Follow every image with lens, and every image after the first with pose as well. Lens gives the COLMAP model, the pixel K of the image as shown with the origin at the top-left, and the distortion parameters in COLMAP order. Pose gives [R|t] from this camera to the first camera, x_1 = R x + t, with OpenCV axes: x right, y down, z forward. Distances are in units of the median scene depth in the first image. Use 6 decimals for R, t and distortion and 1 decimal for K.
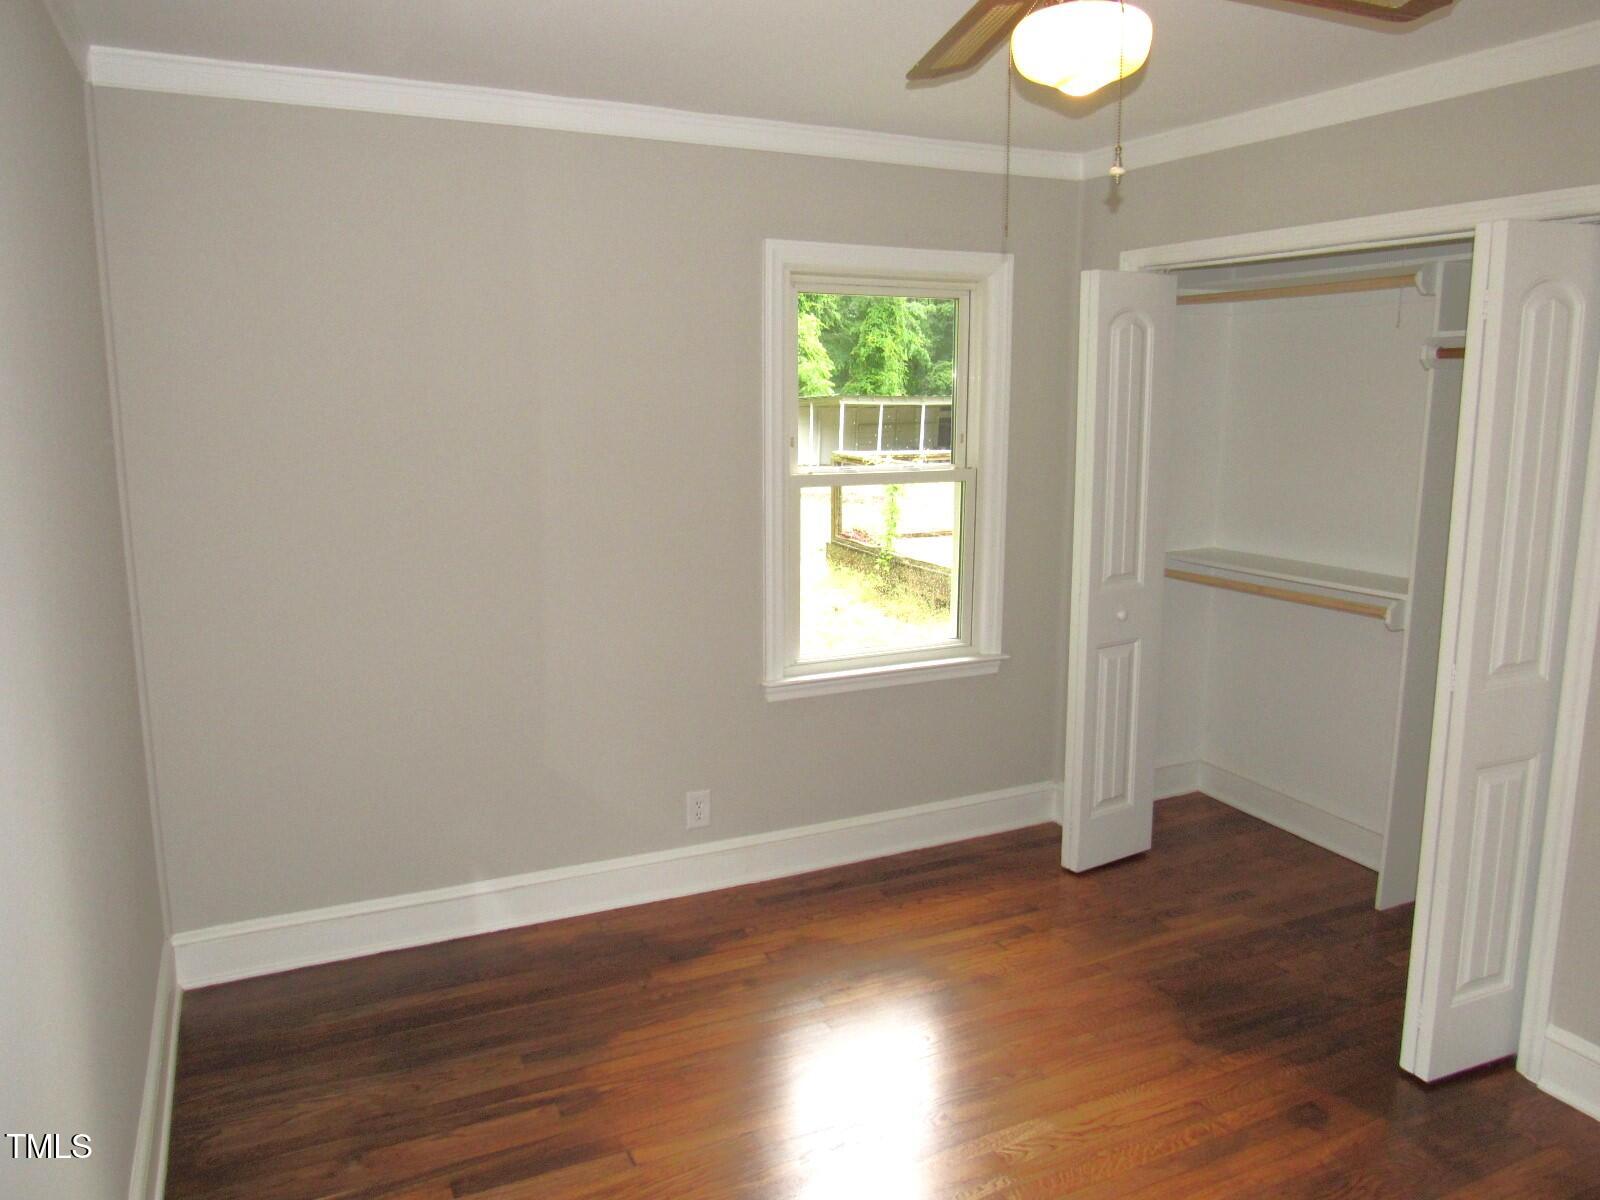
lens RADIAL K [[1129.8, 0, 794.6], [0, 1129.8, 599.6], [0, 0, 1]] dist [-0.050135, 0.031204]
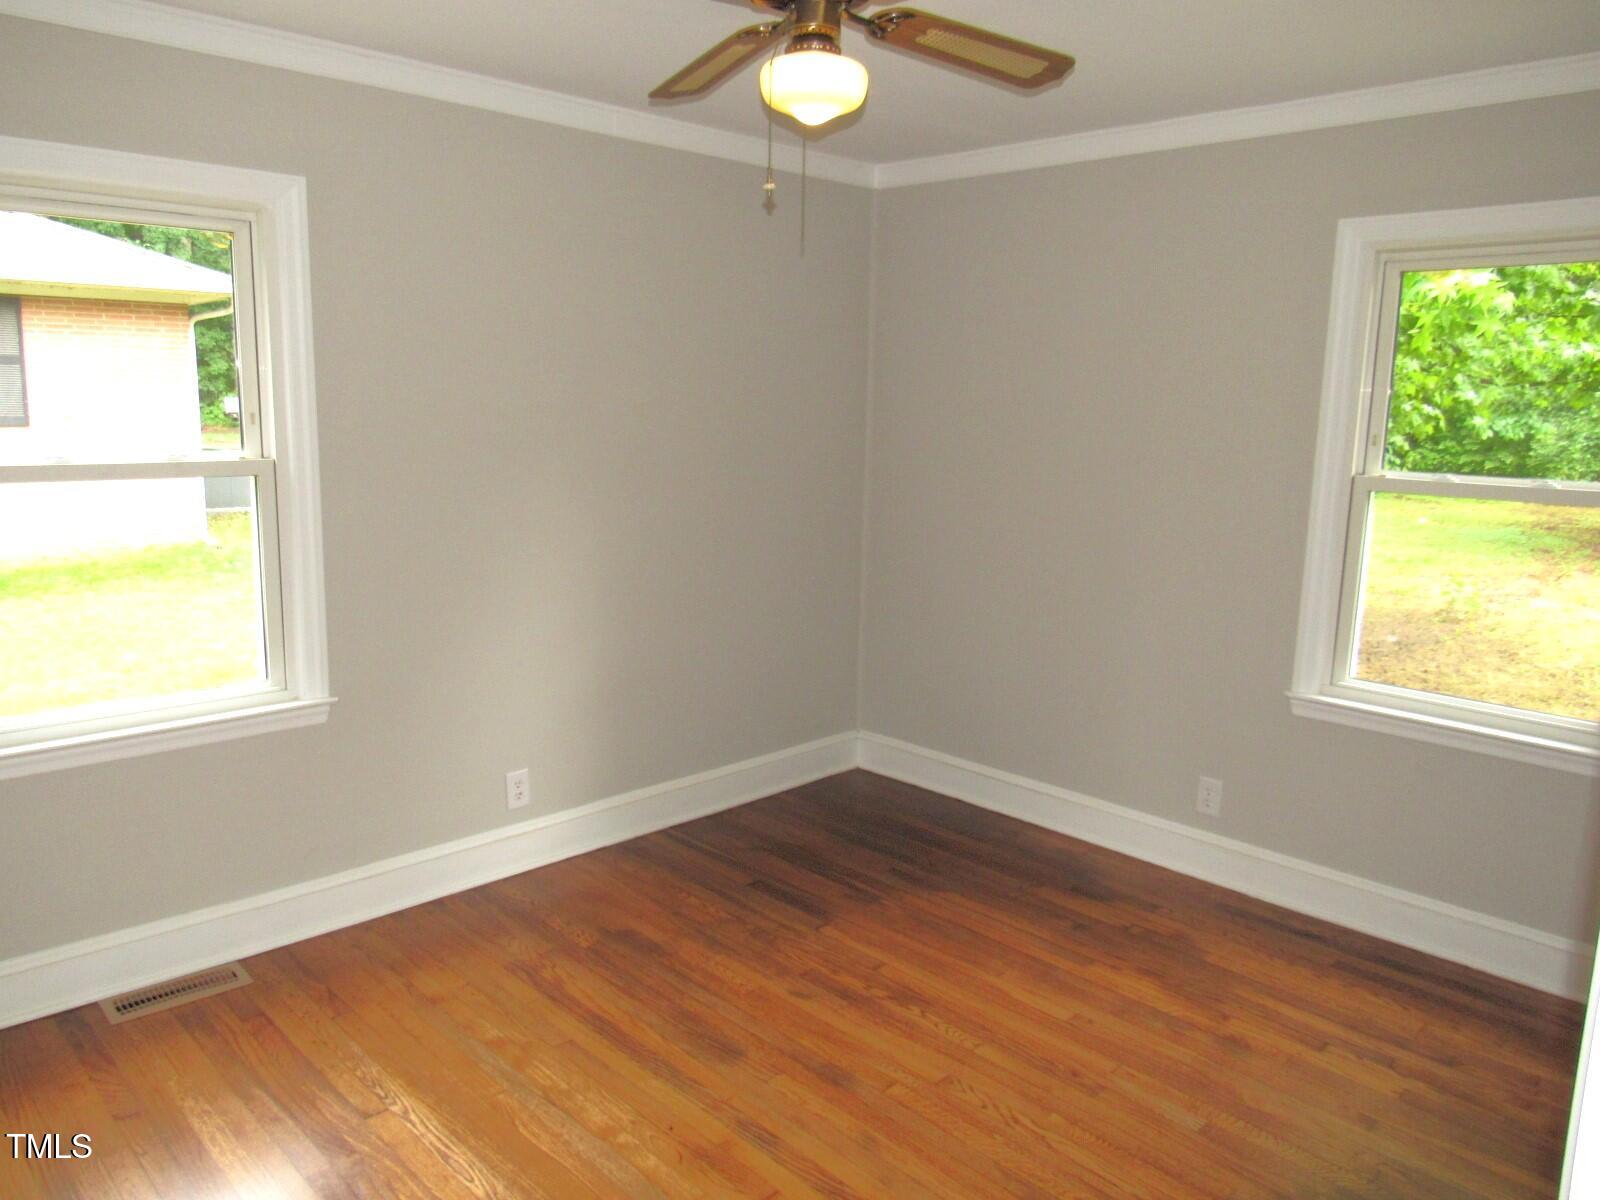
lens RADIAL K [[1129.8, 0, 794.6], [0, 1129.8, 599.6], [0, 0, 1]] dist [-0.050135, 0.031204]
pose [[0.318689, 0.171482, -0.932218, 0.754910], [-0.187802, 0.975424, 0.115228, -0.034122], [0.929068, 0.138351, 0.343062, 0.308216]]
